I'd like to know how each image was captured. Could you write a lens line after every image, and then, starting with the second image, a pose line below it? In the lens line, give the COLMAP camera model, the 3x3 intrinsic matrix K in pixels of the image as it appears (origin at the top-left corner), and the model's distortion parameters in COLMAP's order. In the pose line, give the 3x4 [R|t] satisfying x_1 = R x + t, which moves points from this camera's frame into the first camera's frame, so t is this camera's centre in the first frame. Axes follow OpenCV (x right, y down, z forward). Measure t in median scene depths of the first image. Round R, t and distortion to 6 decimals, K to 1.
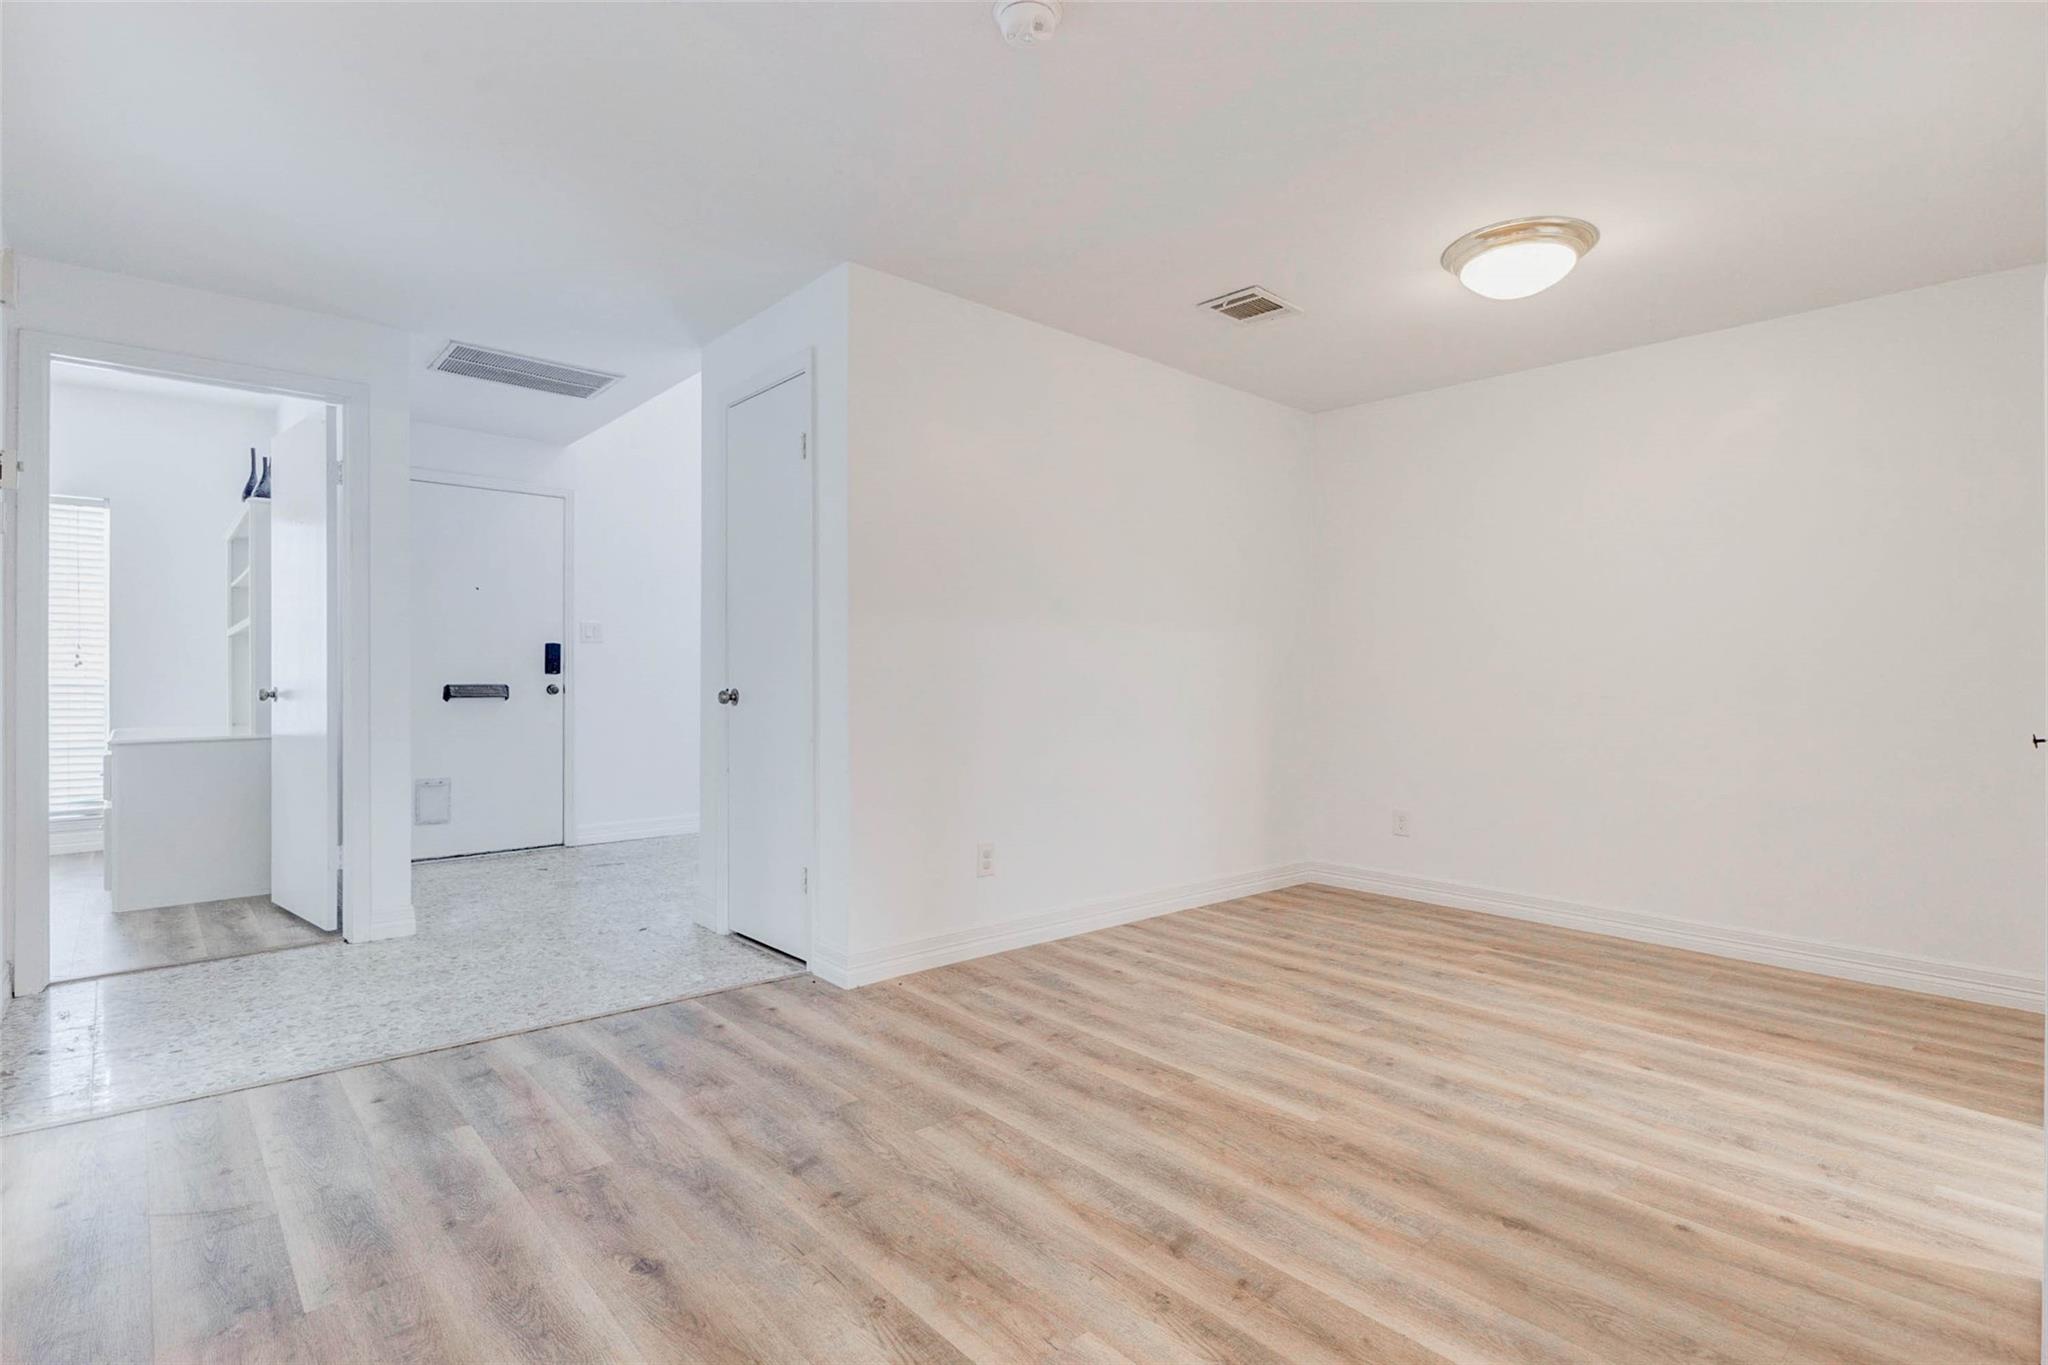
lens RADIAL K [[1006.7, 0, 1022.8], [0, 1006.7, 677.8], [0, 0, 1]] dist [0.000211, 0.000222]
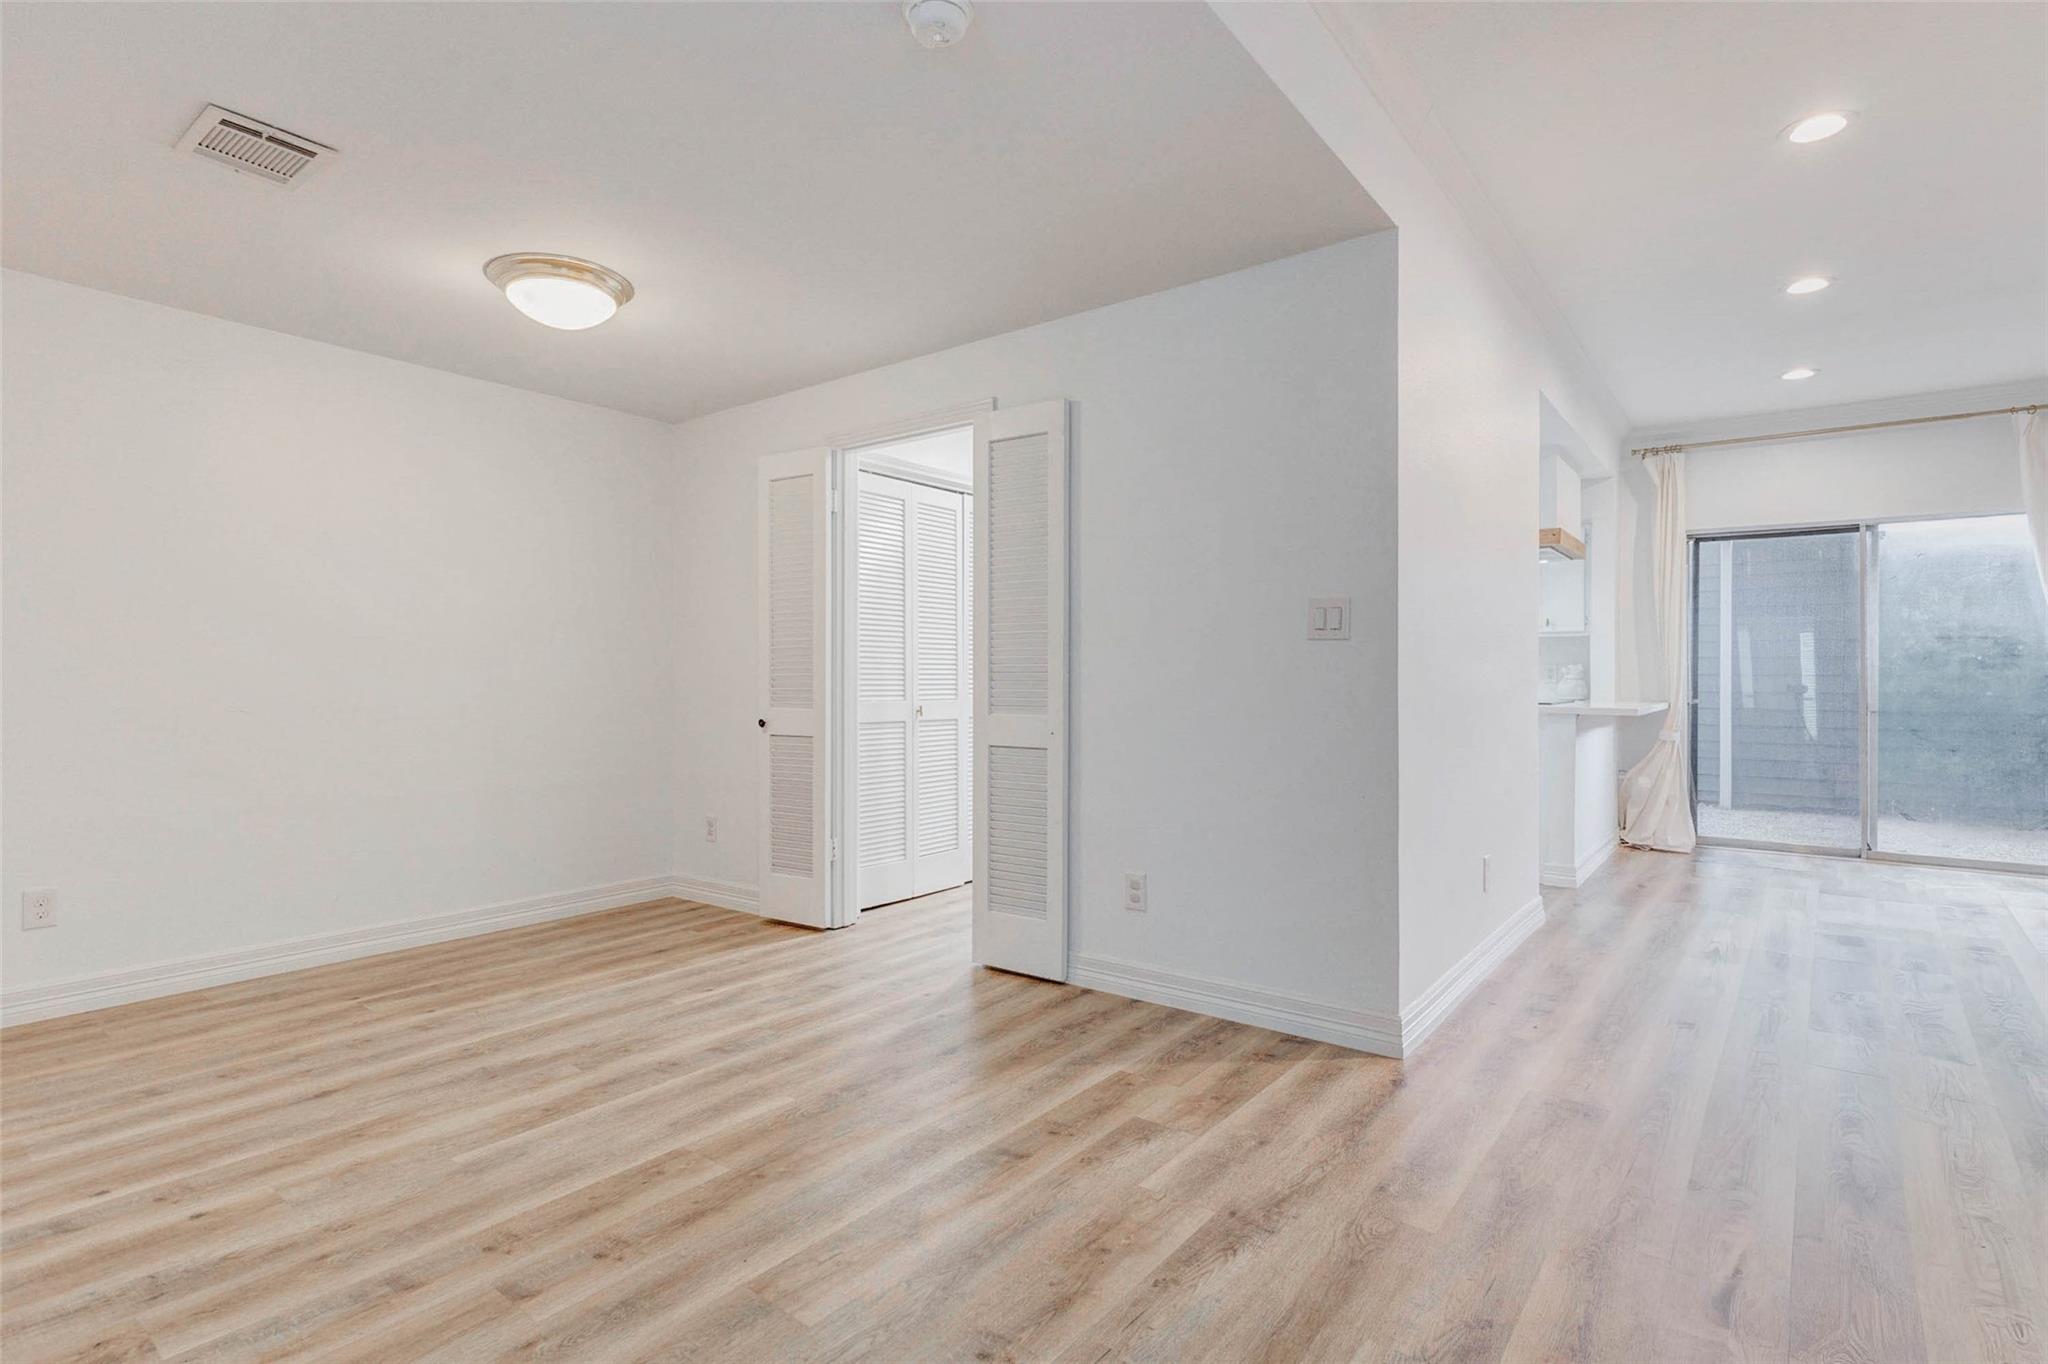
lens RADIAL K [[1006.7, 0, 1026.1], [0, 1006.7, 678.6], [0, 0, 1]] dist [0.000211, 0.000222]
pose [[-0.191614, -0.006467, 0.981449, -0.672362], [0.005797, 0.999953, 0.007720, -0.021391], [-0.981453, 0.007169, -0.191568, 0.771366]]
